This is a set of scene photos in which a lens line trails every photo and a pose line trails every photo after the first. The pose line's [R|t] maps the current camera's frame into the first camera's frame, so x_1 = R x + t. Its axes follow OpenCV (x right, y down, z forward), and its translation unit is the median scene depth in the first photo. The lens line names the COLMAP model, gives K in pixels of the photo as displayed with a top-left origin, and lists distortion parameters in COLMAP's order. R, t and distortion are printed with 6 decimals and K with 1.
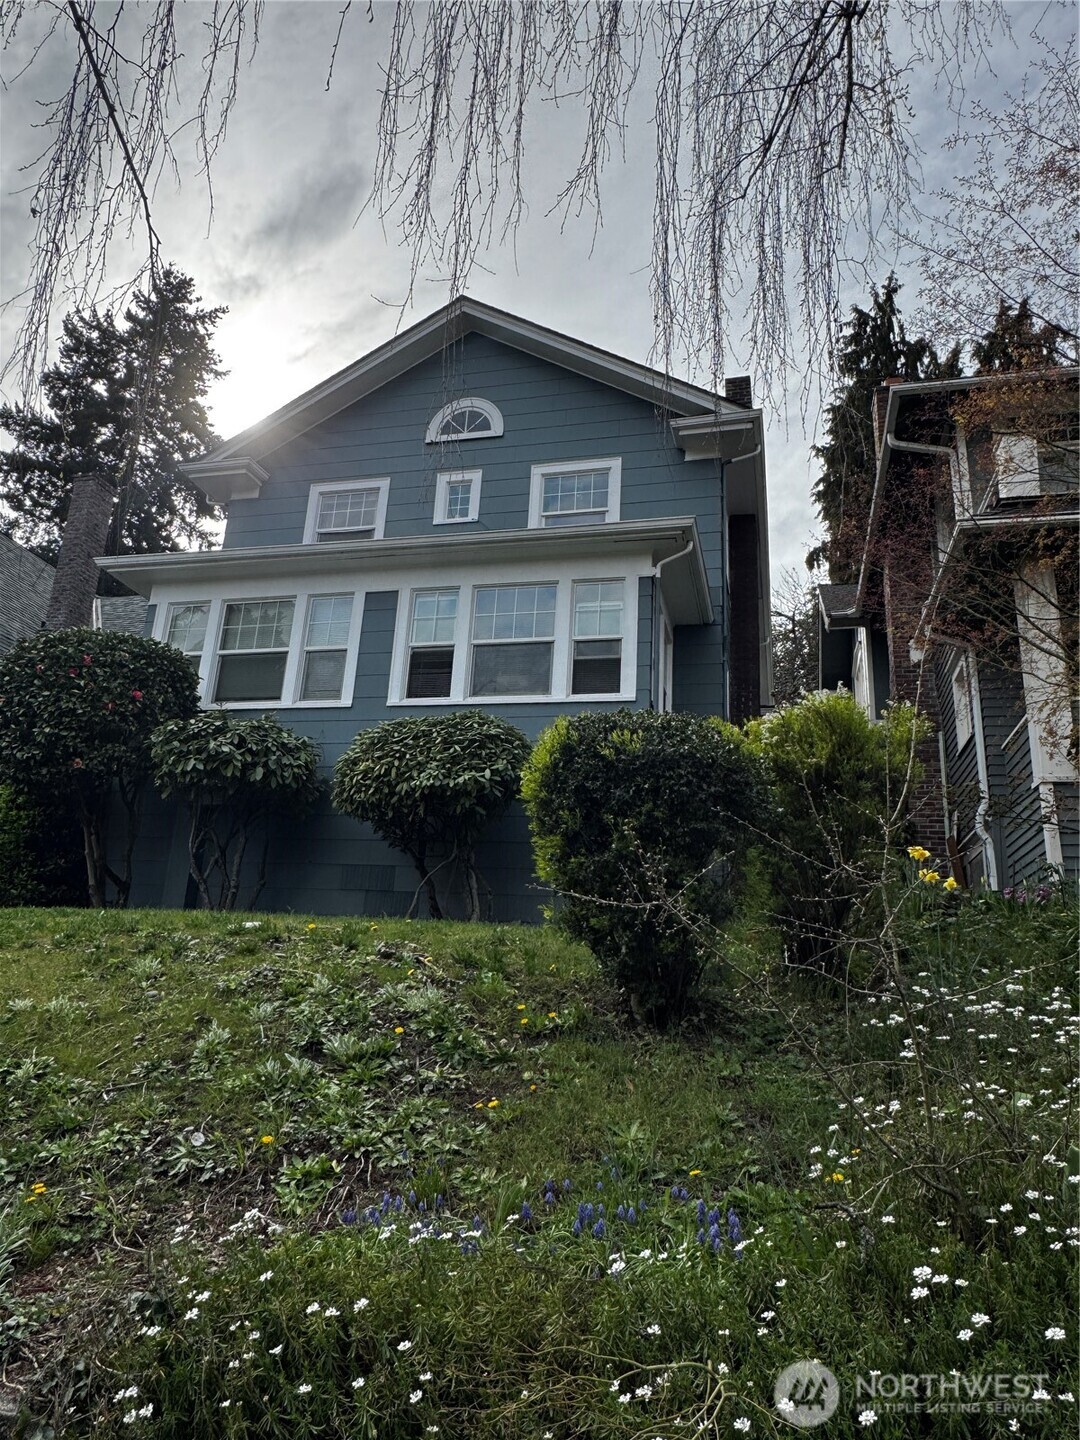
lens RADIAL K [[956.6, 0, 538.3], [0, 956.6, 715.9], [0, 0, 1]] dist [-0.004353, 0.001015]
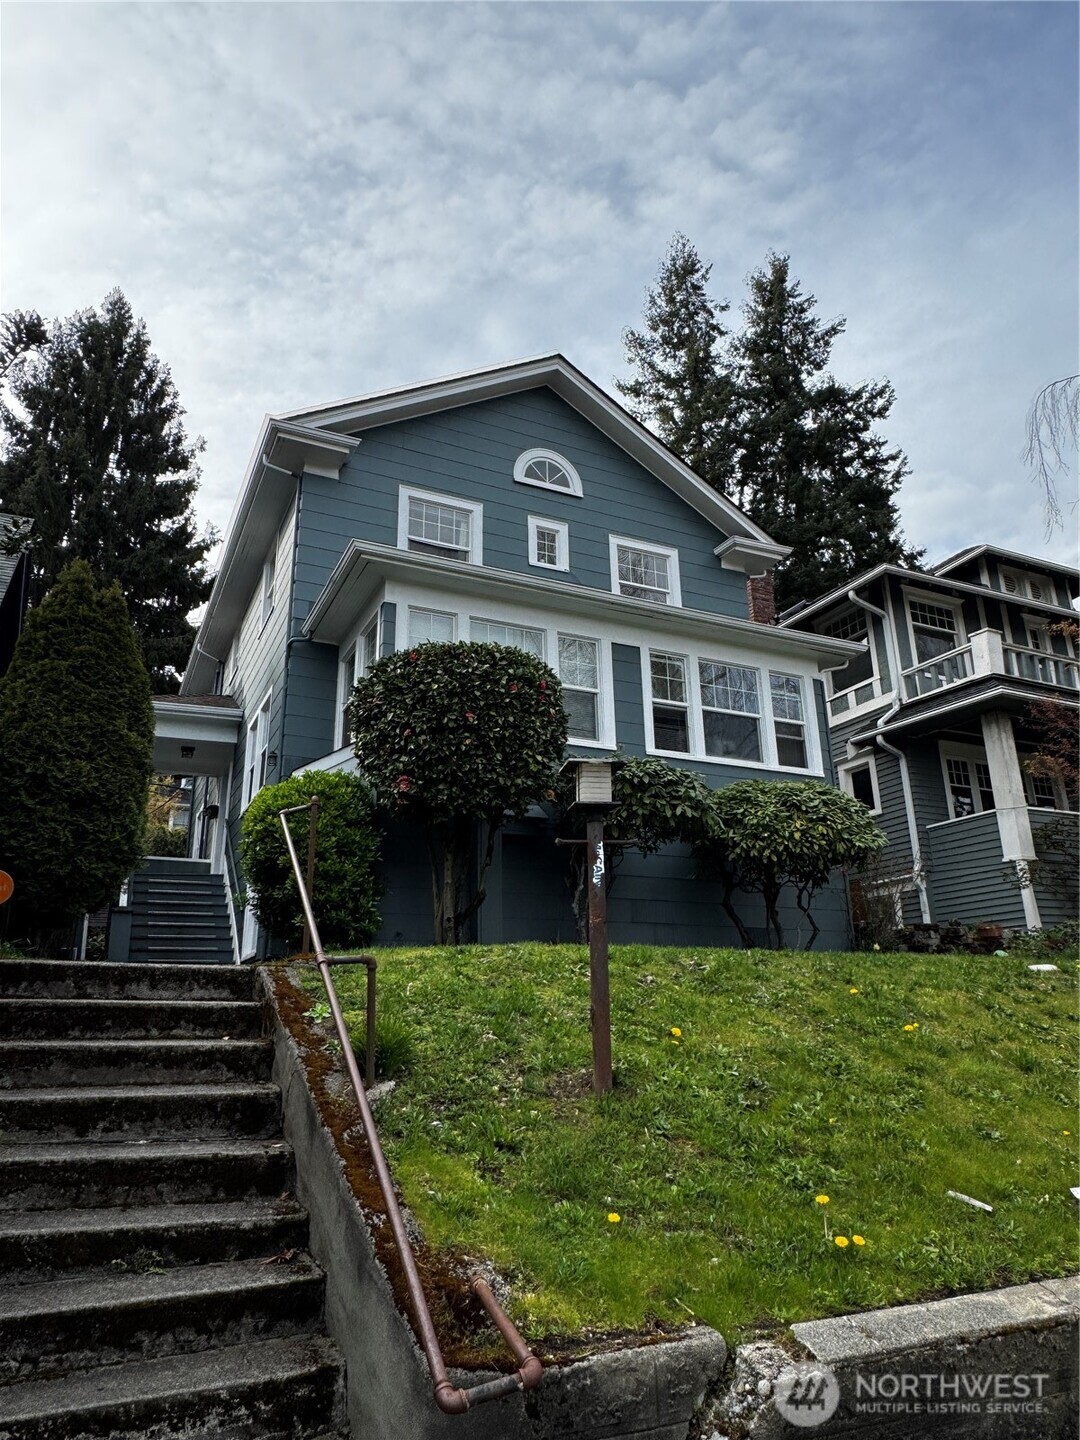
lens RADIAL K [[956.6, 0, 552.9], [0, 956.6, 727.5], [0, 0, 1]] dist [-0.004353, 0.001015]
pose [[0.759976, 0.127583, 0.637306, -0.733443], [-0.131289, 0.990466, -0.041723, 0.014547], [-0.636553, -0.051963, 0.769480, 0.178356]]
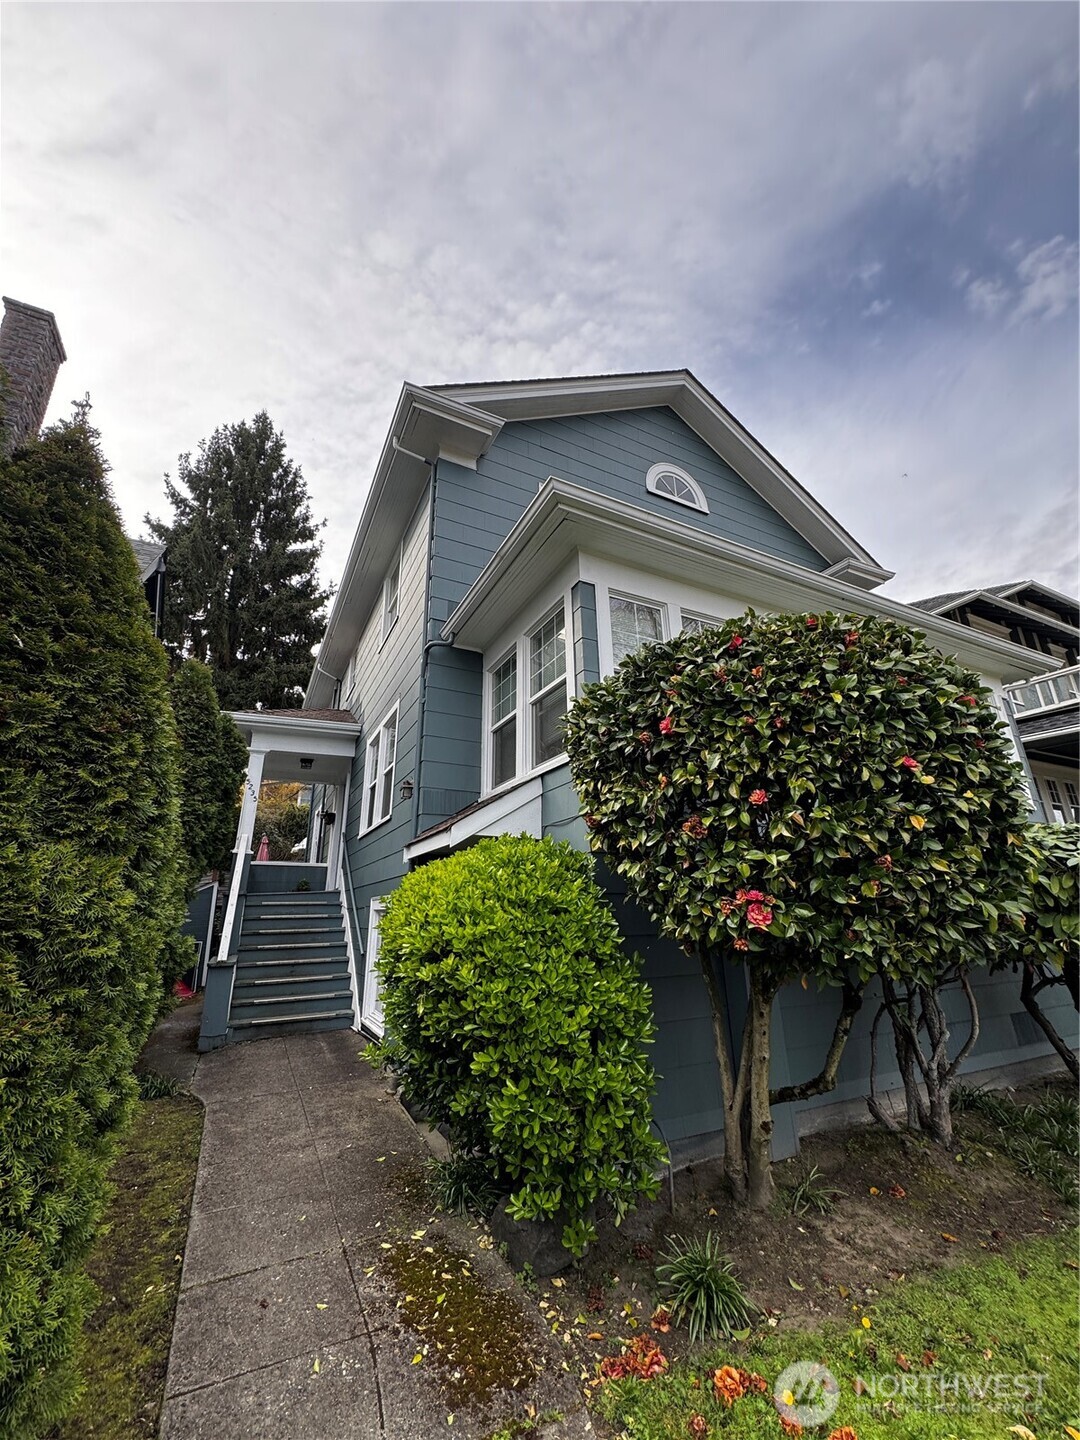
lens RADIAL K [[575.5, 0, 543.4], [0, 575.5, 725.2], [0, 0, 1]] dist [0.003047, 0.000402]
pose [[0.749594, 0.139591, 0.647011, -0.572988], [-0.138971, 0.988912, -0.052351, 0.001122], [-0.647145, -0.050674, 0.760681, 0.627475]]
